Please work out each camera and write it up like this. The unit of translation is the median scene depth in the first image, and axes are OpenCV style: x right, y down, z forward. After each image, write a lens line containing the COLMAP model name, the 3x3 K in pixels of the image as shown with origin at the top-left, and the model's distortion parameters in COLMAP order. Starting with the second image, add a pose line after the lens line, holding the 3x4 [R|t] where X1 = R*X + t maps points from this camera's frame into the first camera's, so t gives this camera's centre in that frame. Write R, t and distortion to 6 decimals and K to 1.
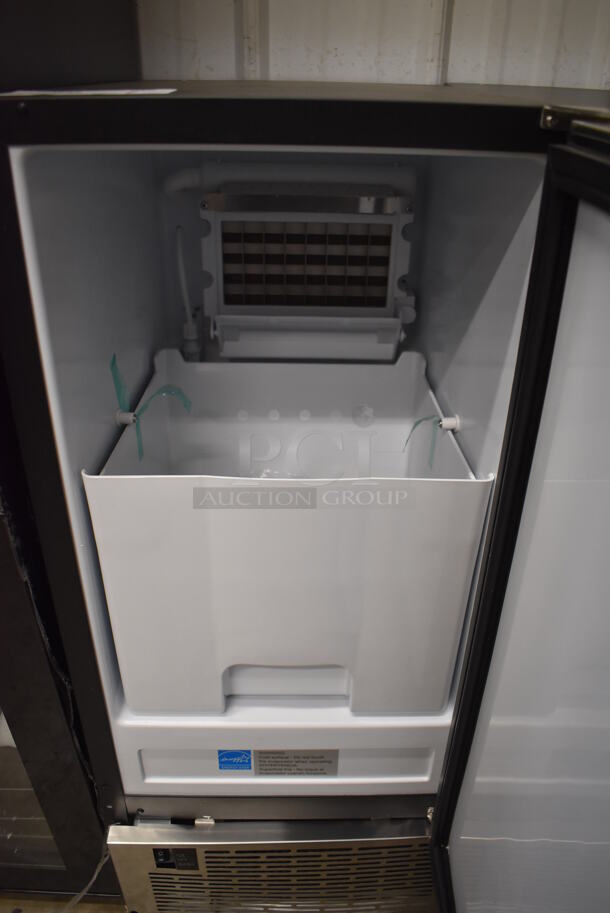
lens RADIAL K [[702.4, 0, 316.1], [0, 702.4, 458.4], [0, 0, 1]] dist [-0.101286, 0.014721]
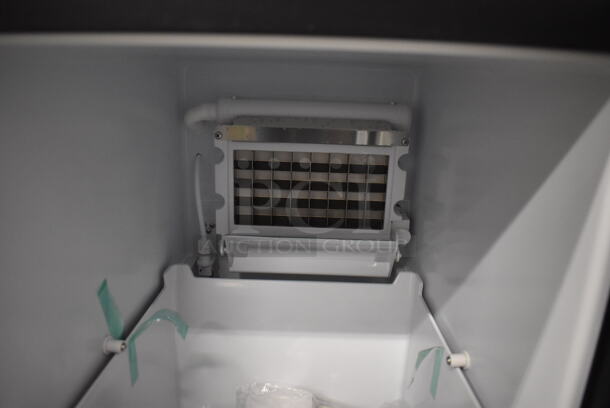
lens RADIAL K [[469.3, 0, 306.4], [0, 469.3, 196.2], [0, 0, 1]] dist [-0.101286, 0.014721]
pose [[0.999356, 0.016858, -0.031669, 0.004242], [-0.024032, 0.969970, -0.242036, -0.111603], [0.026637, 0.242641, 0.969750, 0.356204]]
